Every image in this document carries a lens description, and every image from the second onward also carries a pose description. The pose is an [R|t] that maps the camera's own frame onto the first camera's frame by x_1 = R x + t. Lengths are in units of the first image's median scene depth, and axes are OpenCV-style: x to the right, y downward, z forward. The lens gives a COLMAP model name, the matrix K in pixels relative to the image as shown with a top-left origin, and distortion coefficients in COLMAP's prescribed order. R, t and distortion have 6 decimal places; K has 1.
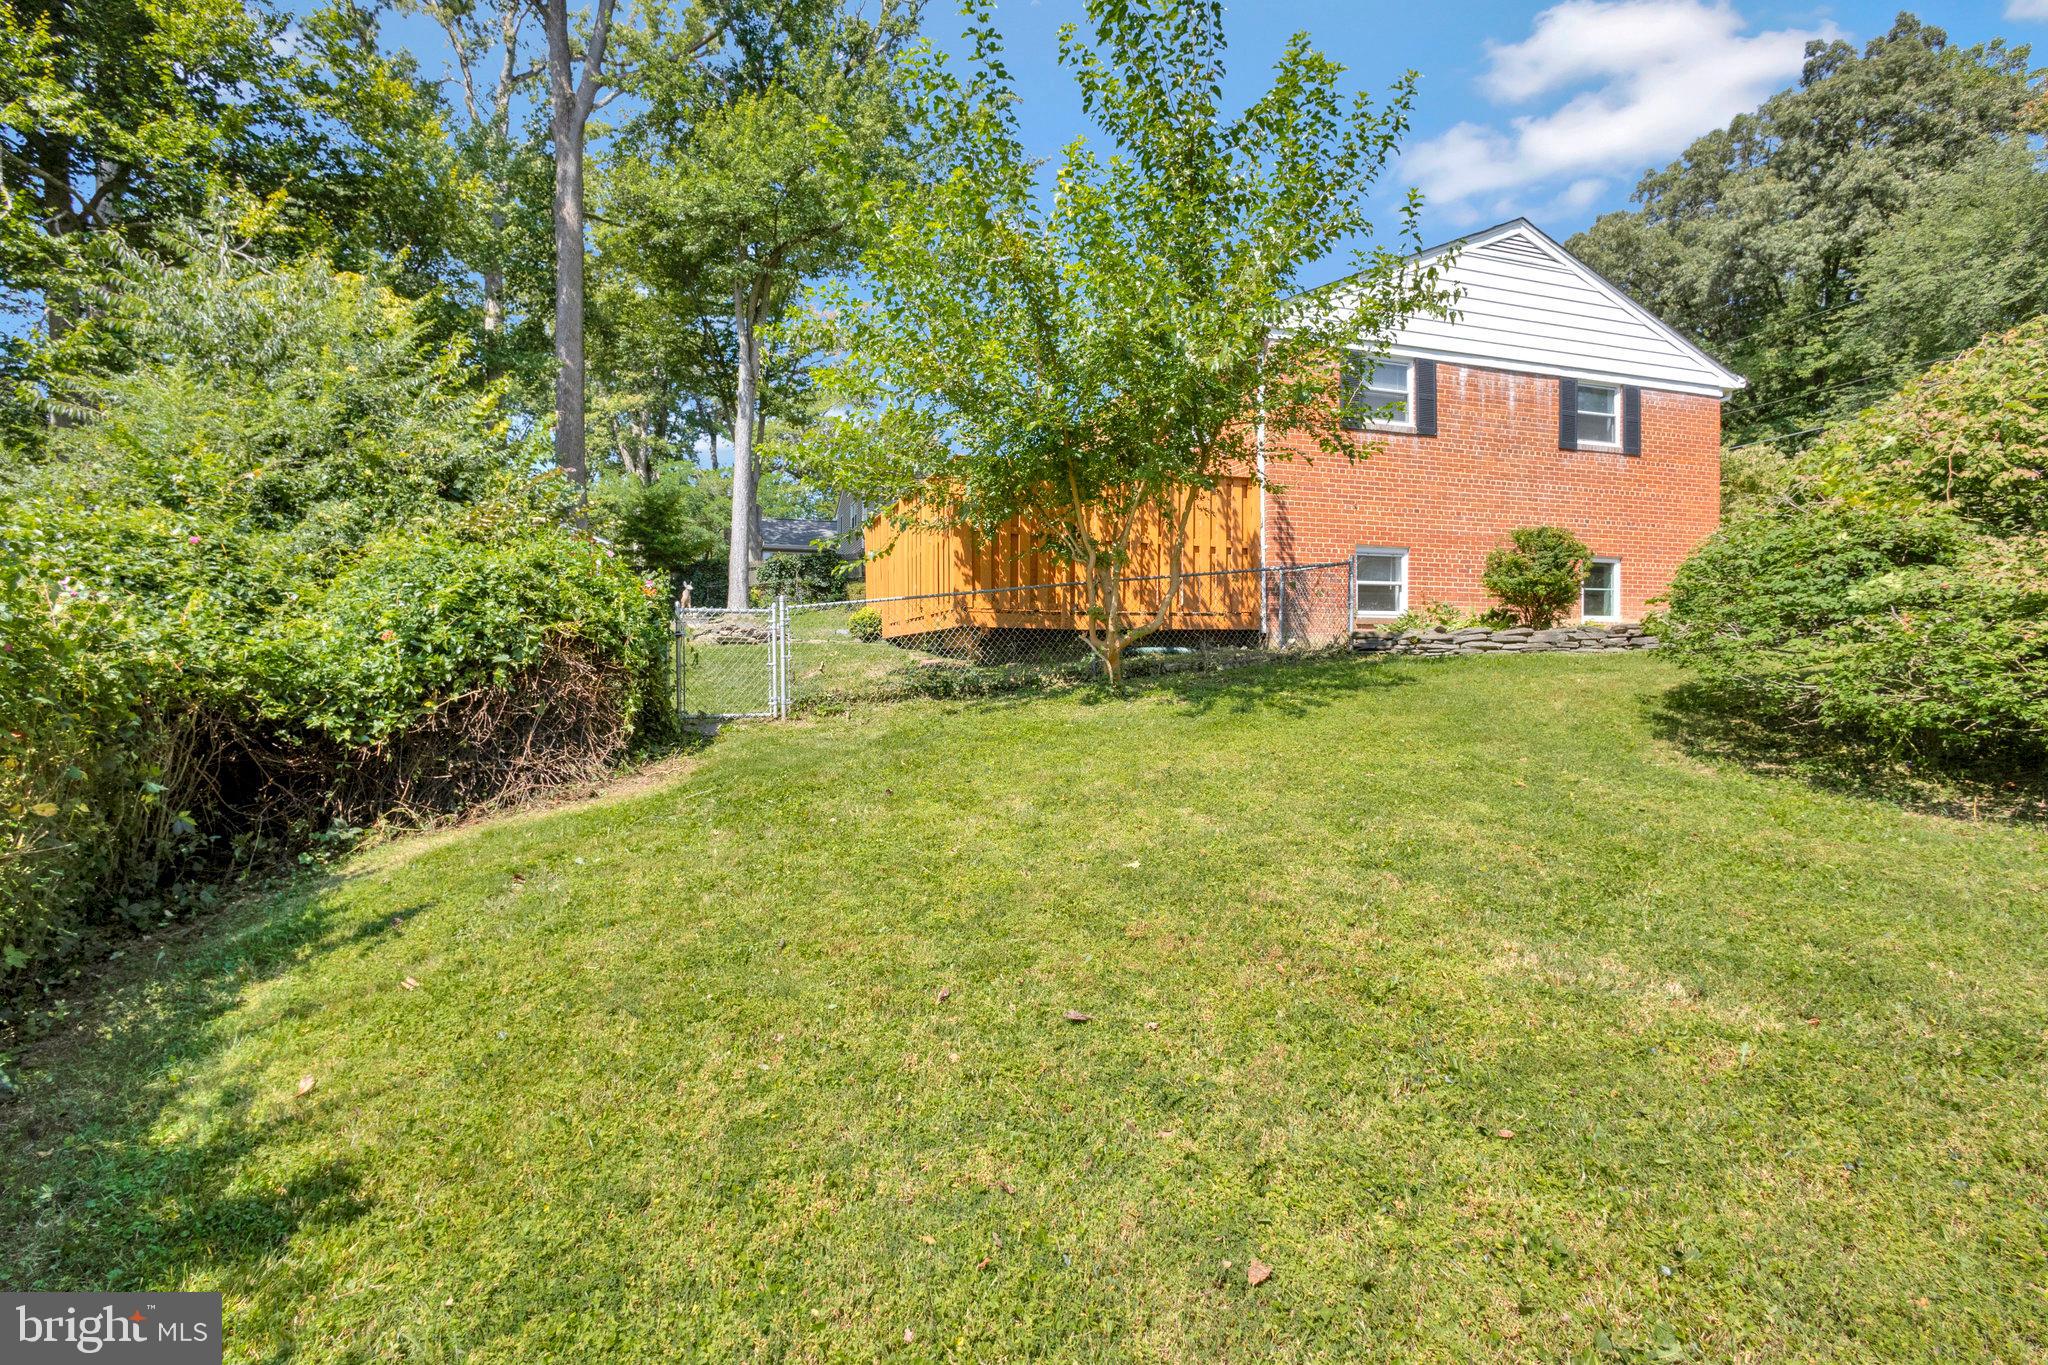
lens RADIAL K [[957.5, 0, 1015.0], [0, 957.5, 686.4], [0, 0, 1]] dist [0.000557, -0.000061]
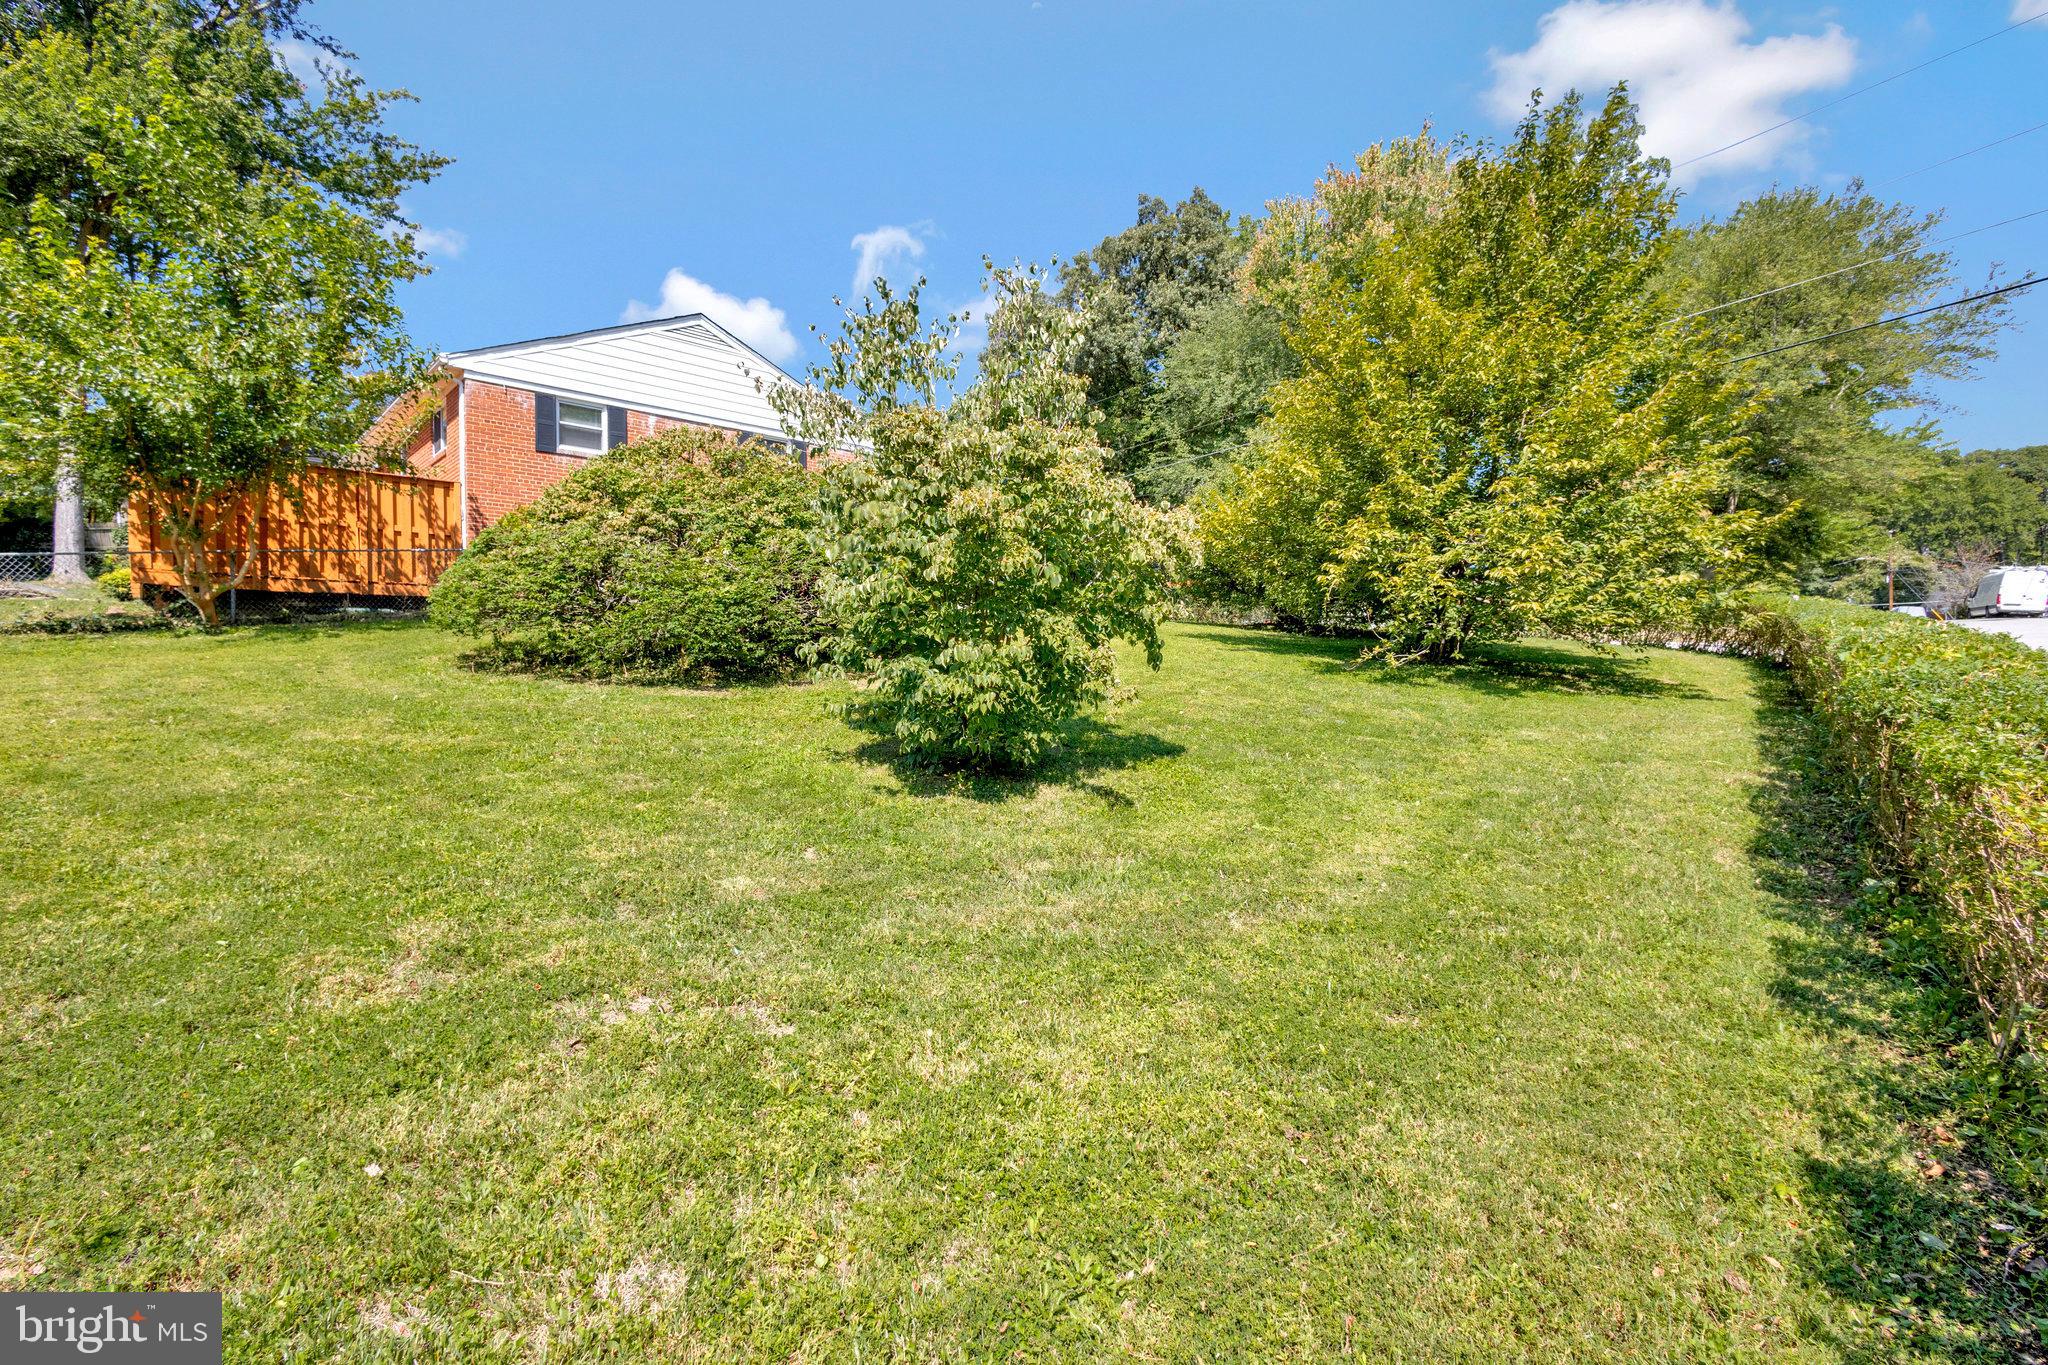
lens RADIAL K [[957.5, 0, 1032.0], [0, 957.5, 677.7], [0, 0, 1]] dist [0.000557, -0.000061]
pose [[0.910076, 0.001636, 0.414438, 0.427032], [0.000961, 0.999981, -0.006058, 0.059343], [-0.414440, 0.005911, 0.910057, -0.524343]]
